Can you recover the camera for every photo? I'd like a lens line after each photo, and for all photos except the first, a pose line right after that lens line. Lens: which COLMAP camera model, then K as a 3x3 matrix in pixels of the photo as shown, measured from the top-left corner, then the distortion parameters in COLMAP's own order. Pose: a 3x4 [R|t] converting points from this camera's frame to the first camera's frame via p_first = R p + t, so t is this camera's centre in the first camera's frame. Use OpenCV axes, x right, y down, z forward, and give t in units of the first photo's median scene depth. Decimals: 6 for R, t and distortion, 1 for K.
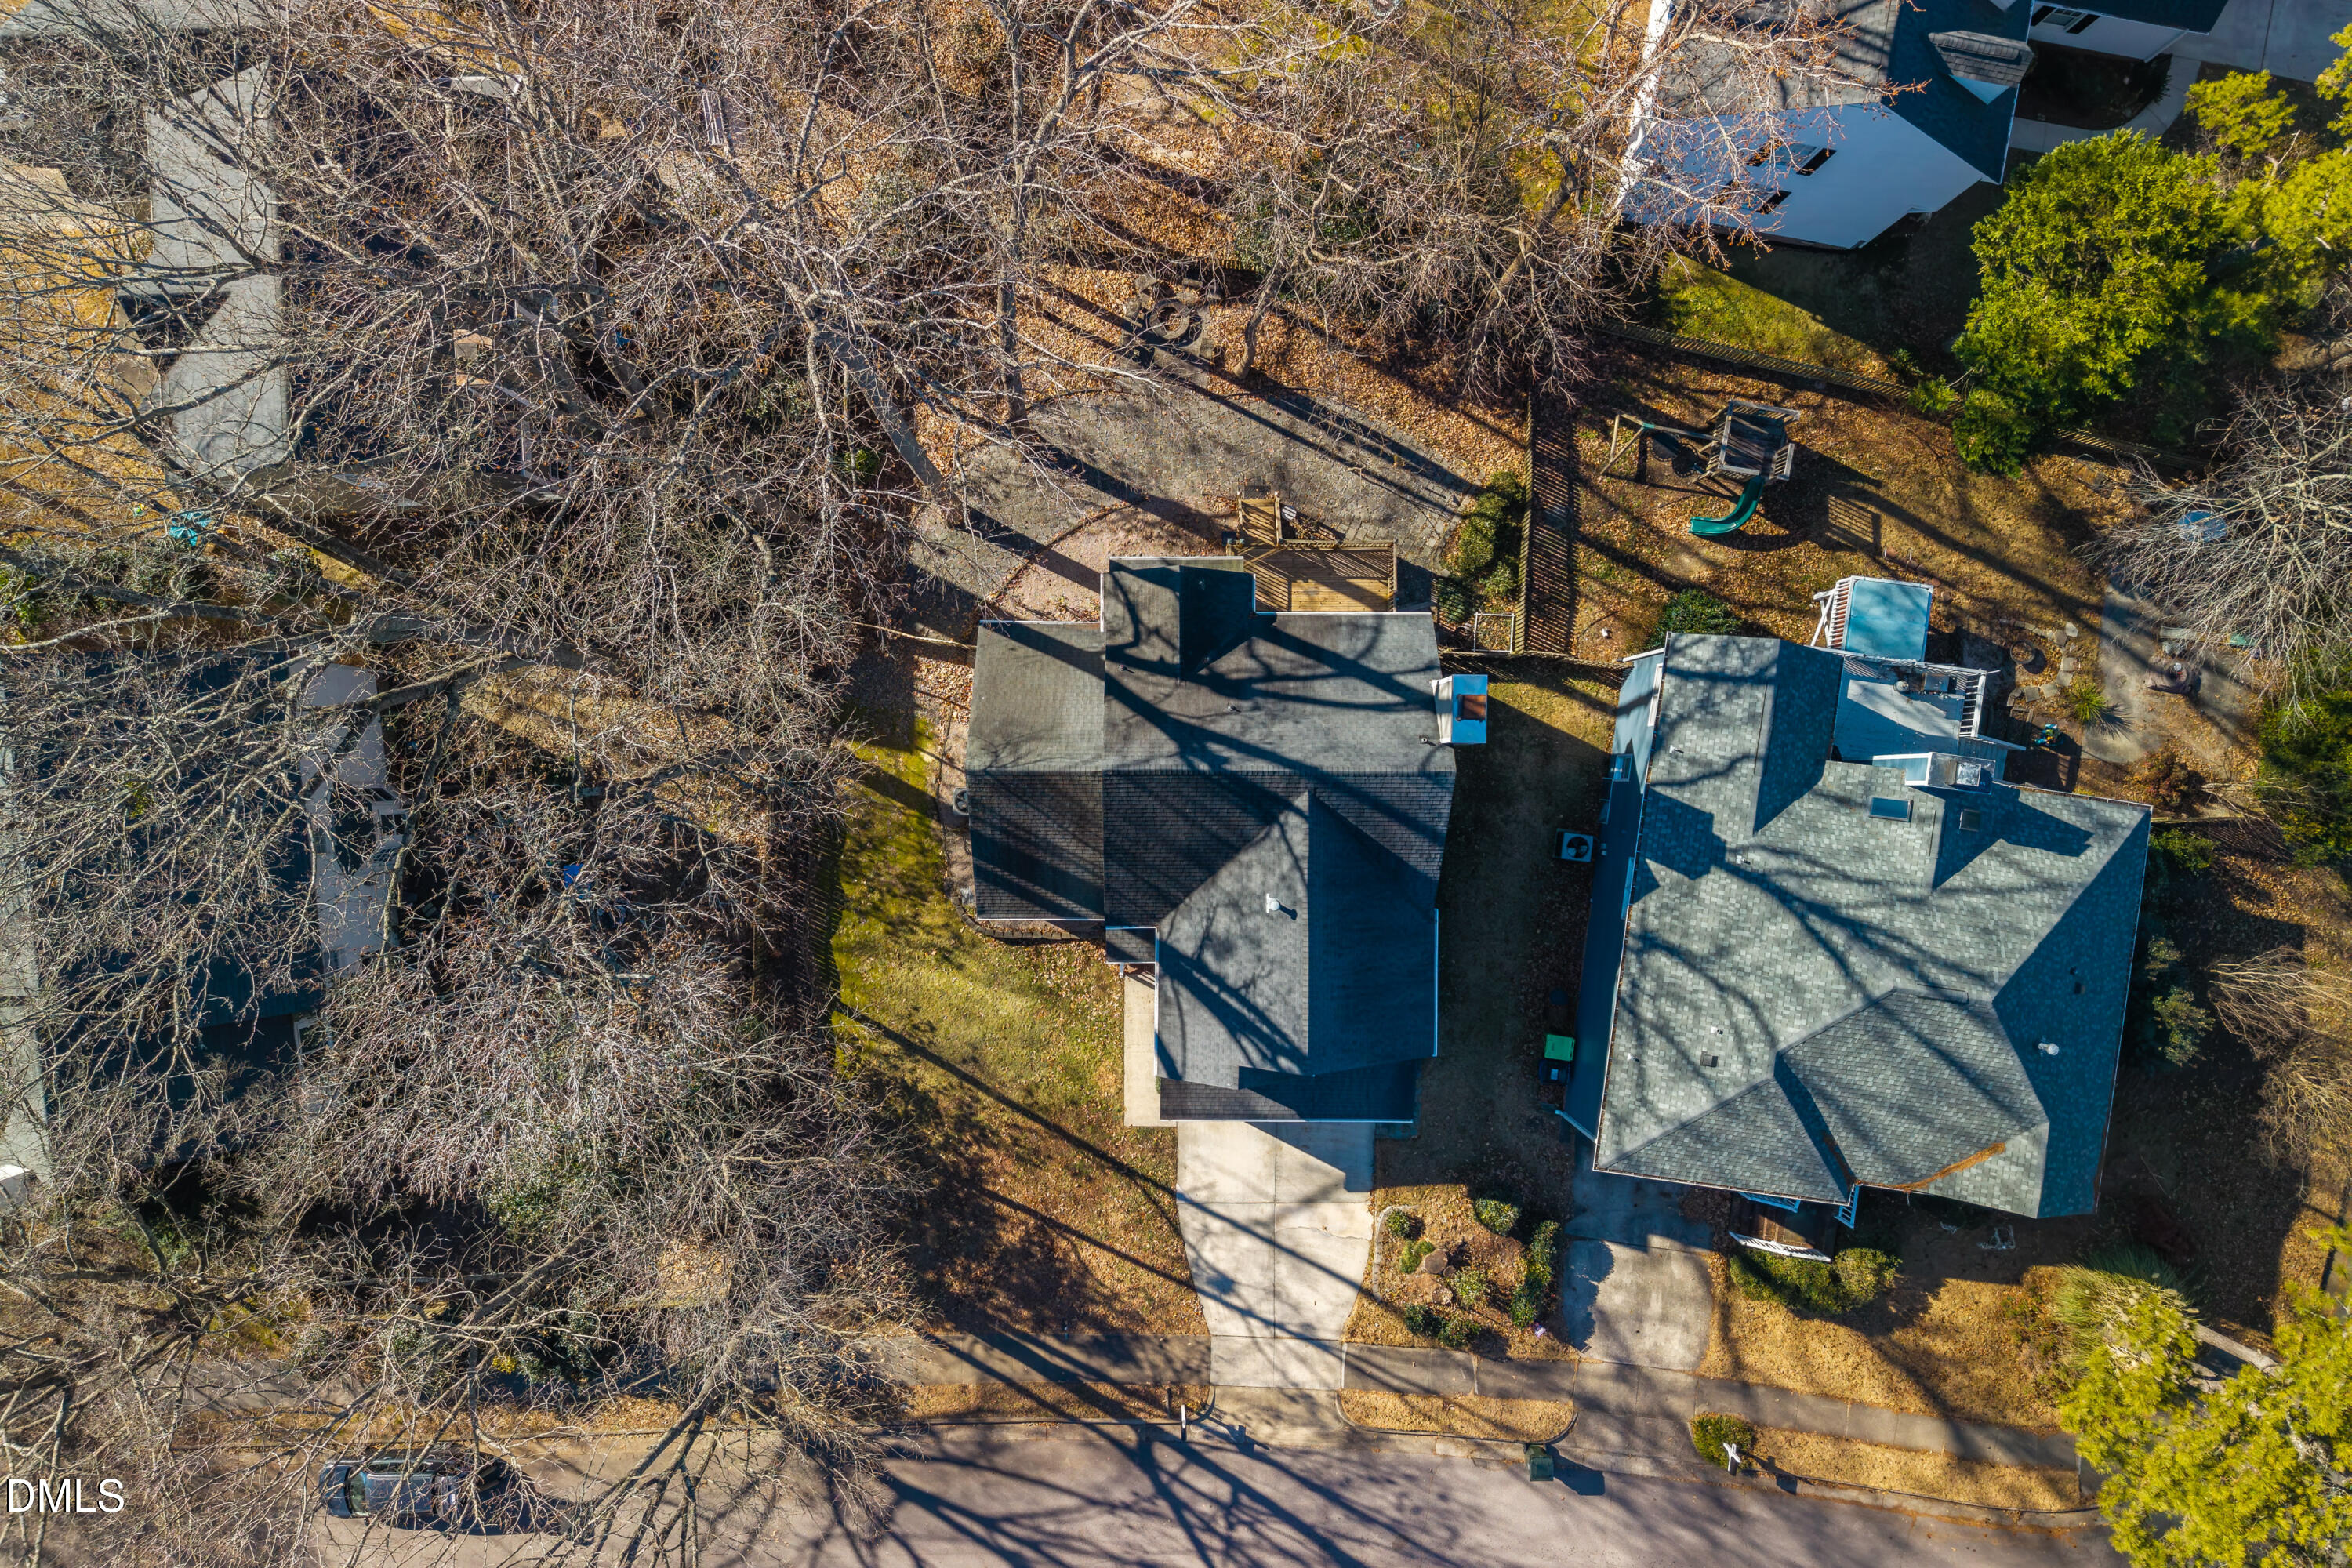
lens RADIAL K [[1559.6, 0, 1123.7], [0, 1559.6, 782.6], [0, 0, 1]] dist [0.071420, -0.066908]
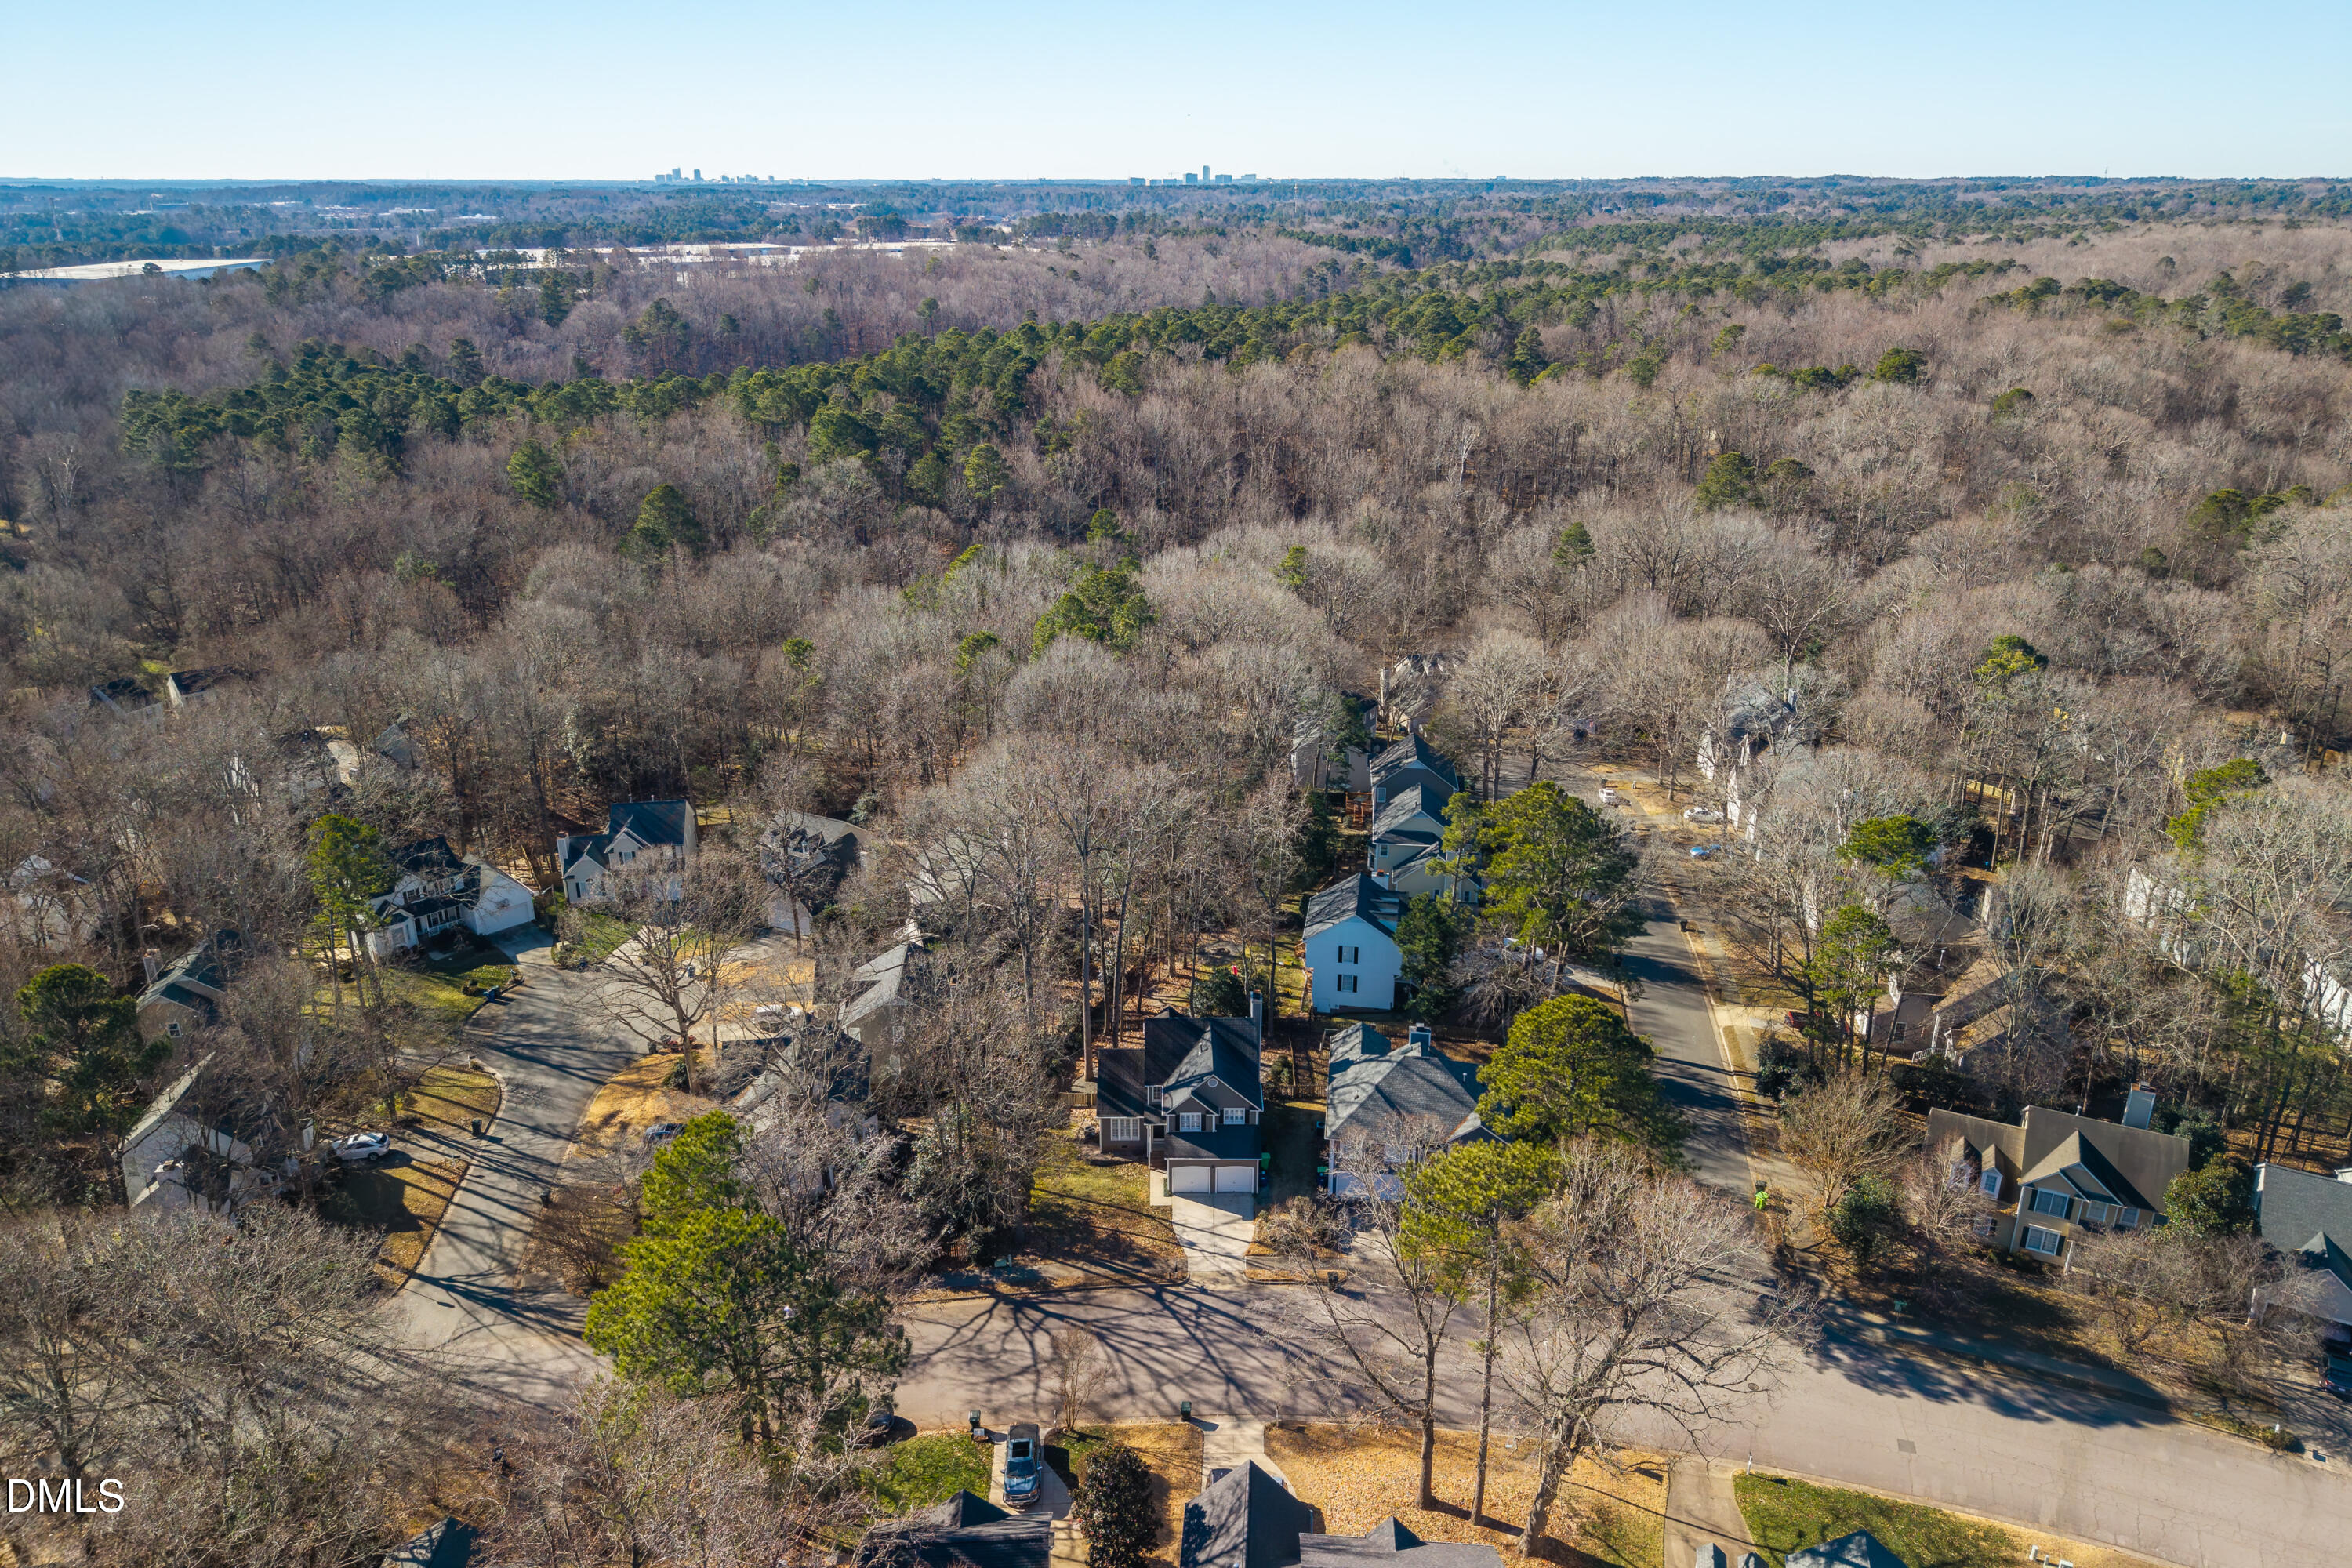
lens RADIAL K [[1559.6, 0, 1123.7], [0, 1559.6, 782.6], [0, 0, 1]] dist [0.071420, -0.066908]
pose [[0.999728, 0.001873, -0.023263, 0.014684], [-0.022135, 0.391988, -0.919704, 2.185068], [0.007396, 0.919969, 0.391922, -0.537606]]
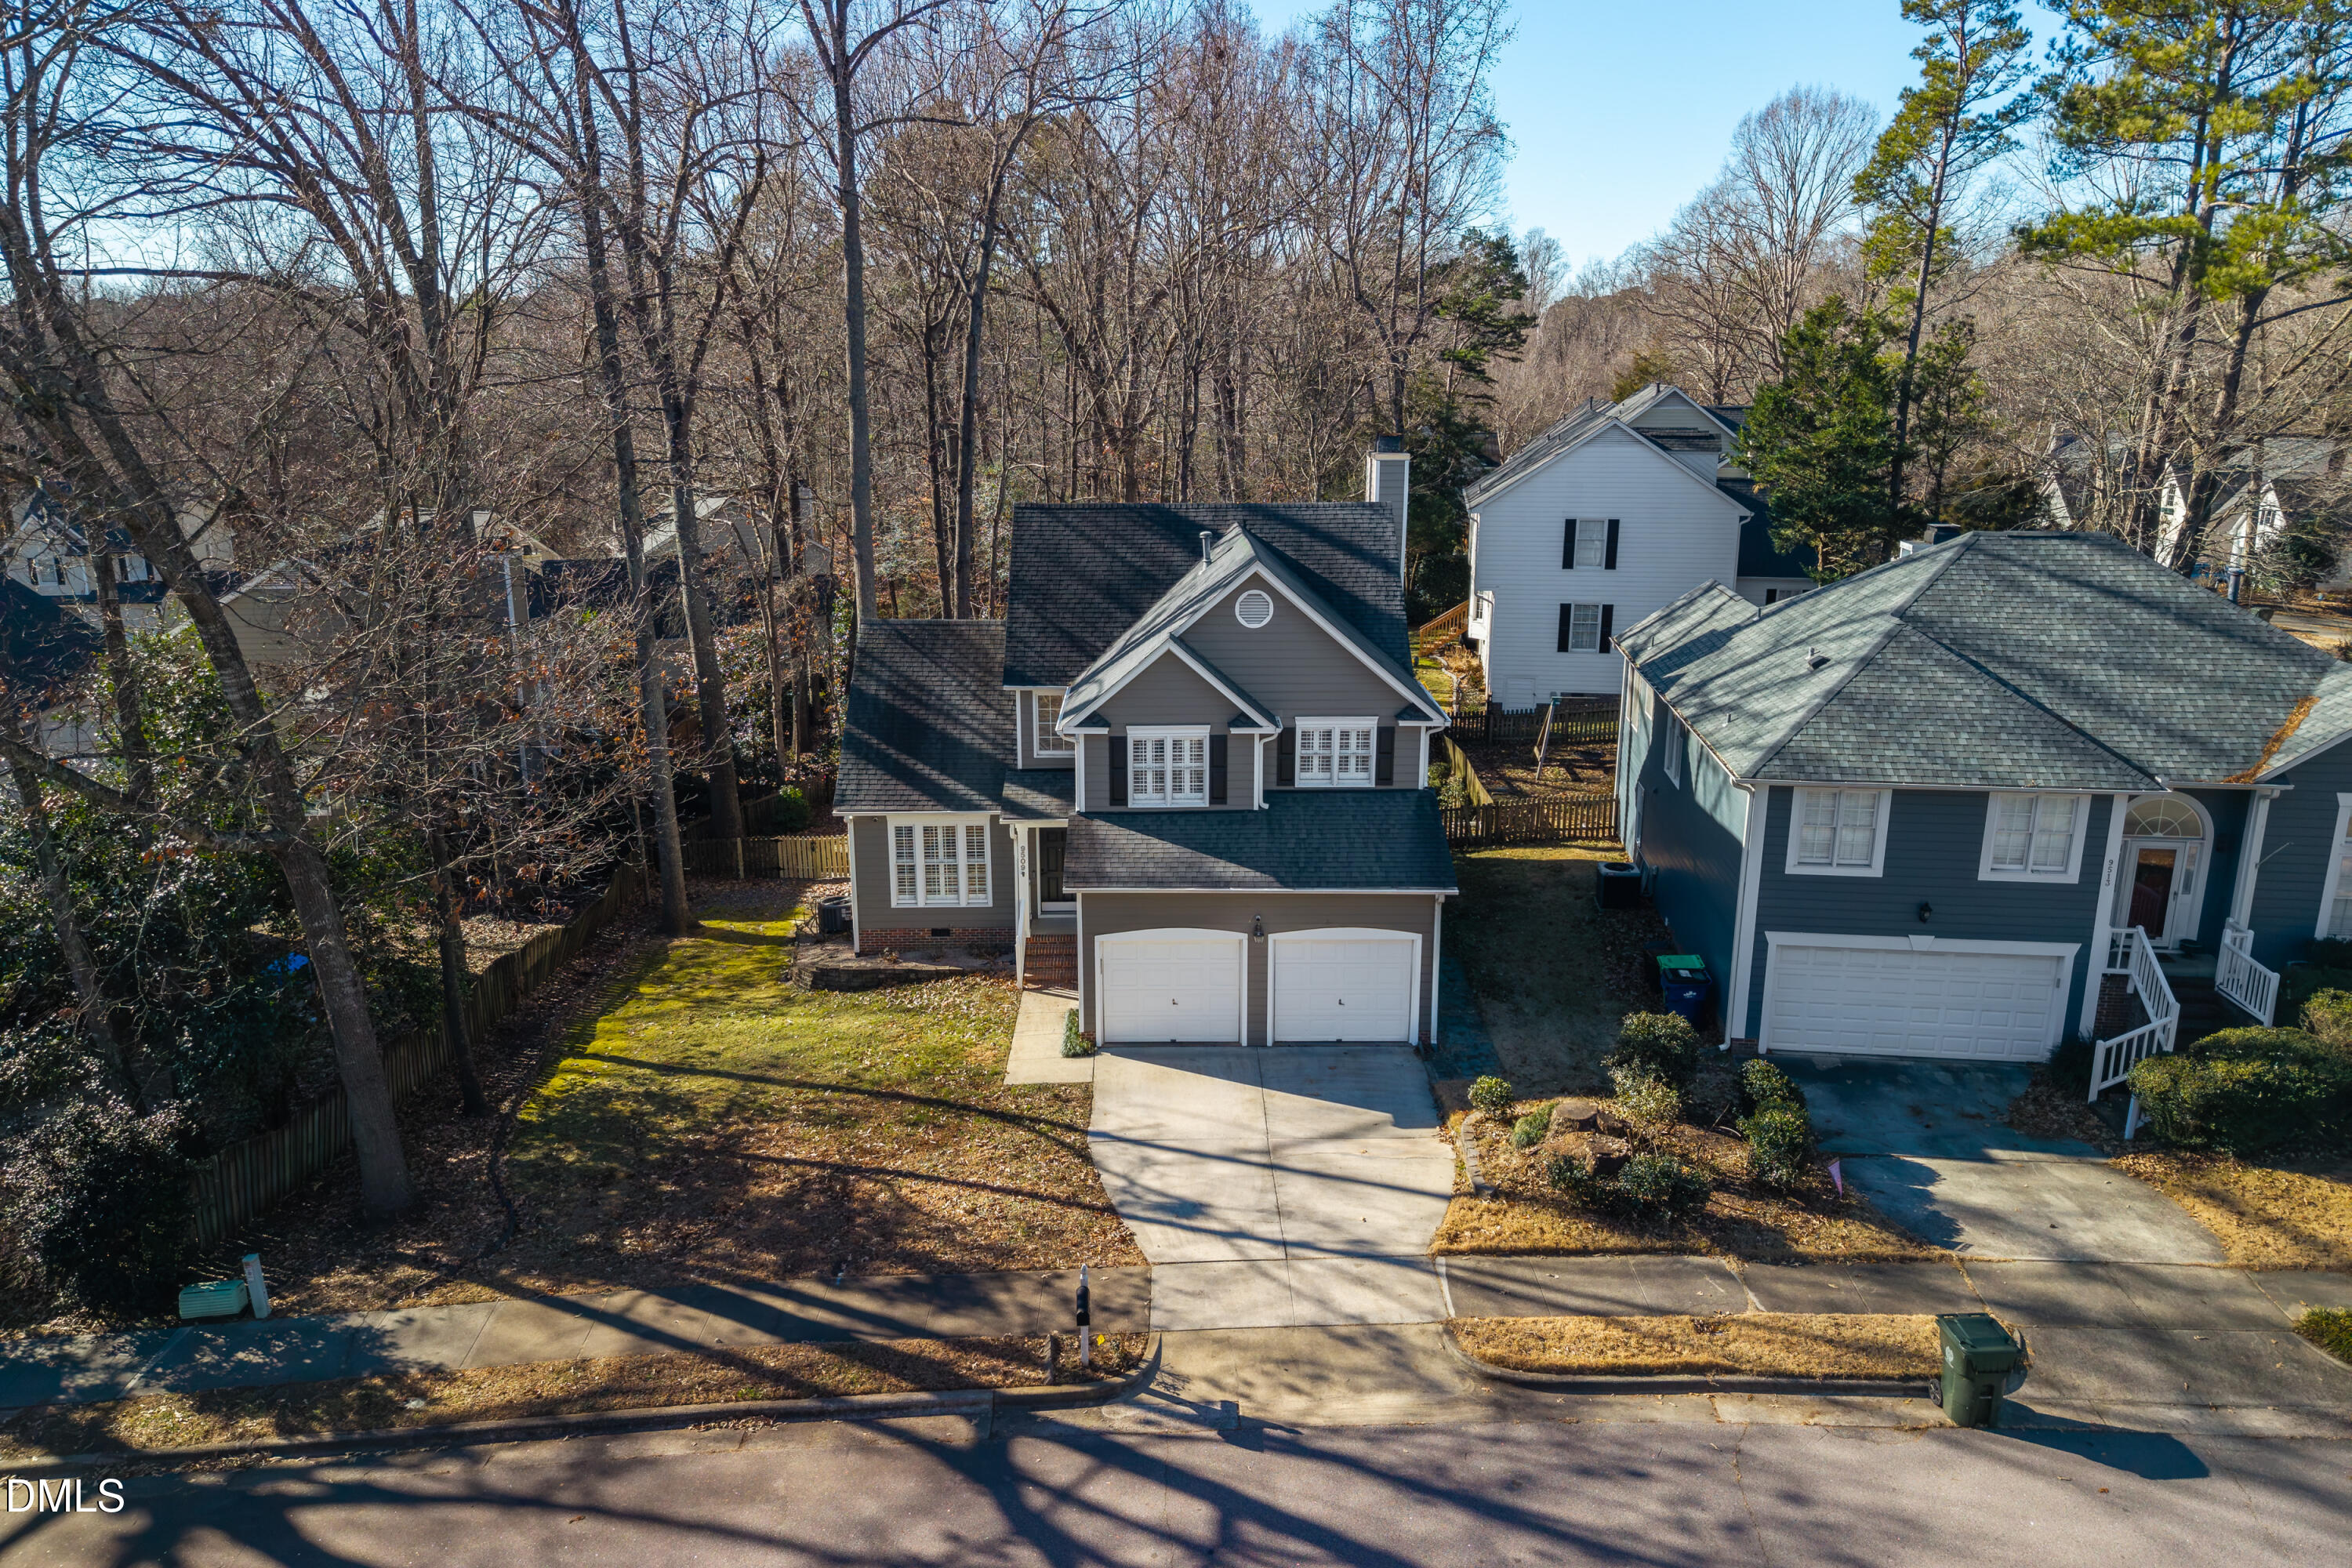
lens RADIAL K [[1559.6, 0, 1123.7], [0, 1559.6, 782.6], [0, 0, 1]] dist [0.071420, -0.066908]
pose [[0.999958, 0.002156, -0.008862, 0.049281], [-0.009107, 0.290018, -0.956978, 0.752566], [0.000507, 0.957019, 0.290026, 0.726785]]
